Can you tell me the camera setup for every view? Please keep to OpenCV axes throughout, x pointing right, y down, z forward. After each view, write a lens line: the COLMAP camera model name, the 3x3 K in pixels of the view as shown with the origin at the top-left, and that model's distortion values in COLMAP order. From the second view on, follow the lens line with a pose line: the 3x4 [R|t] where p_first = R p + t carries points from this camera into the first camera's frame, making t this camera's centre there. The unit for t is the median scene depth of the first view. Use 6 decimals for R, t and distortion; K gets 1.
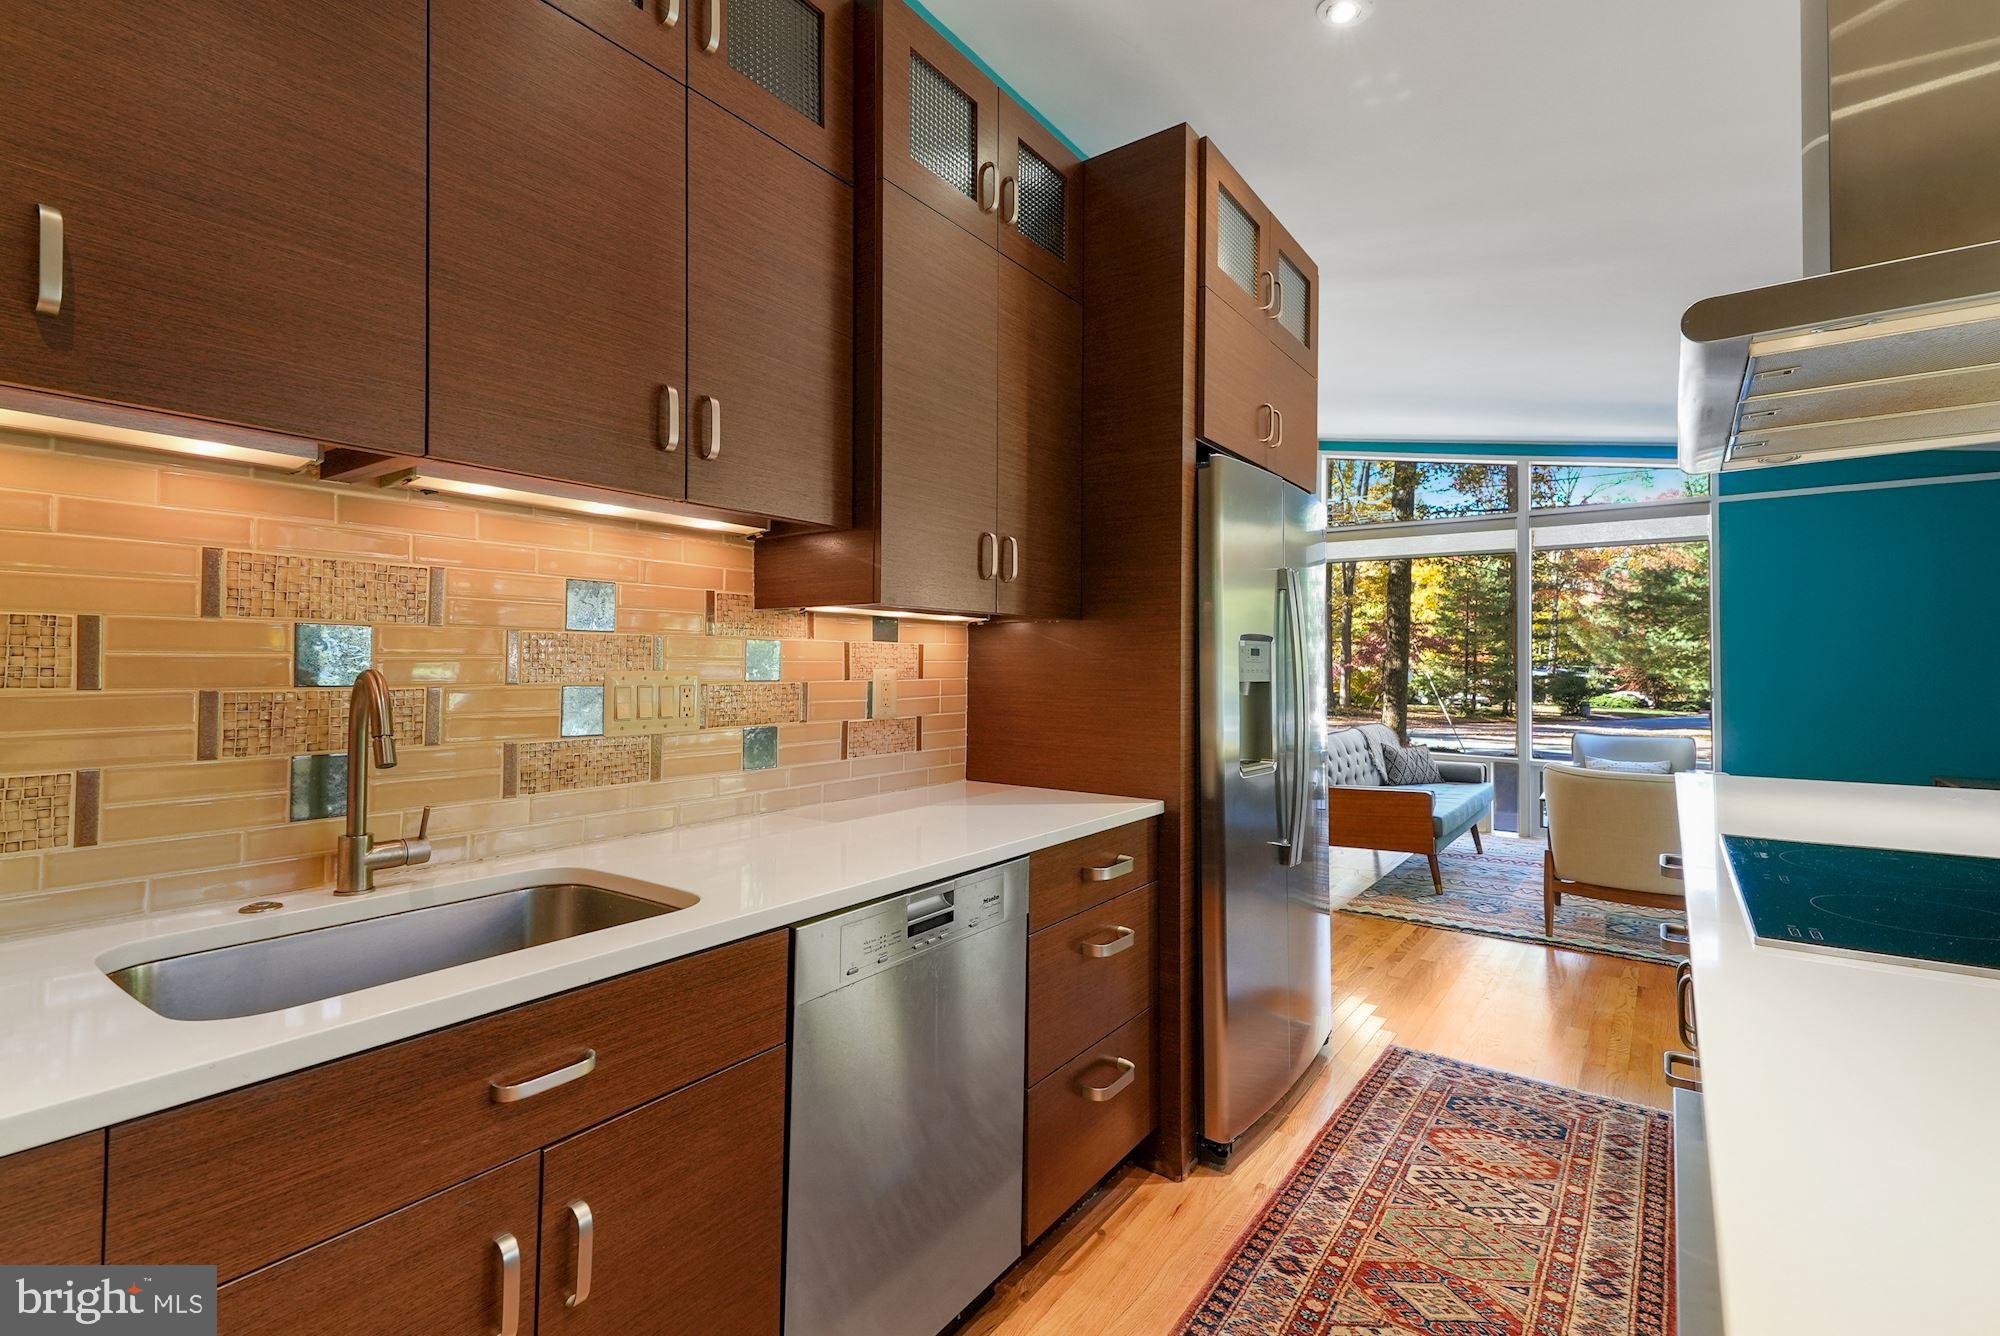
lens RADIAL K [[891.6, 0, 1000.4], [0, 891.6, 639.2], [0, 0, 1]] dist [0.052835, -0.016744]
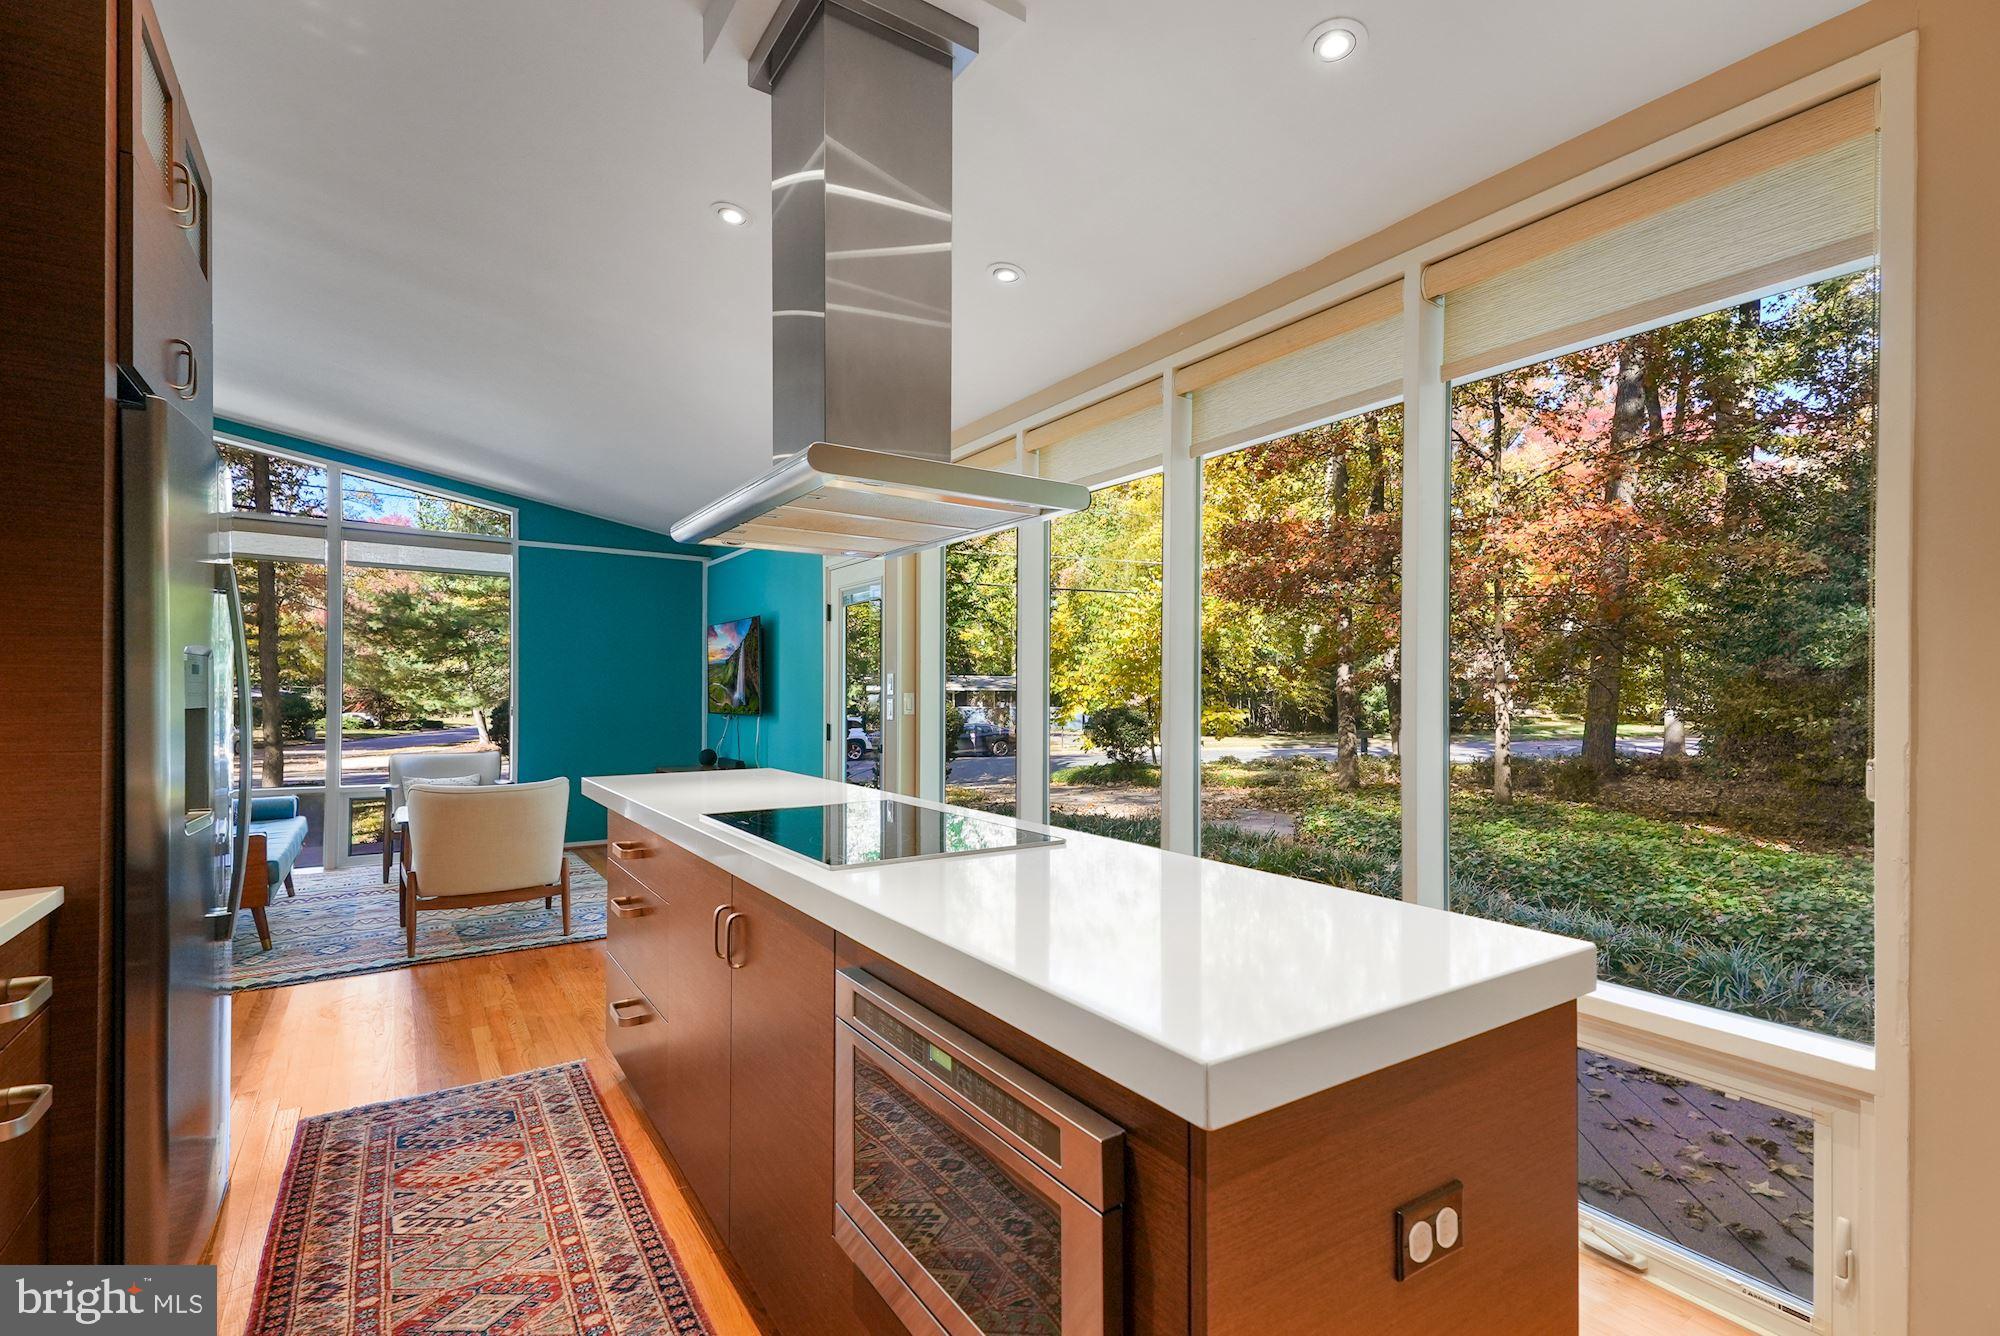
lens RADIAL K [[907.2, 0, 1005.4], [0, 907.2, 658.8], [0, 0, 1]] dist [-0.000717, -0.000898]
pose [[0.337155, 0.031723, 0.940915, -0.223831], [-0.030452, 0.999277, -0.022779, 0.002322], [-0.940957, -0.020973, 0.337877, 0.096883]]
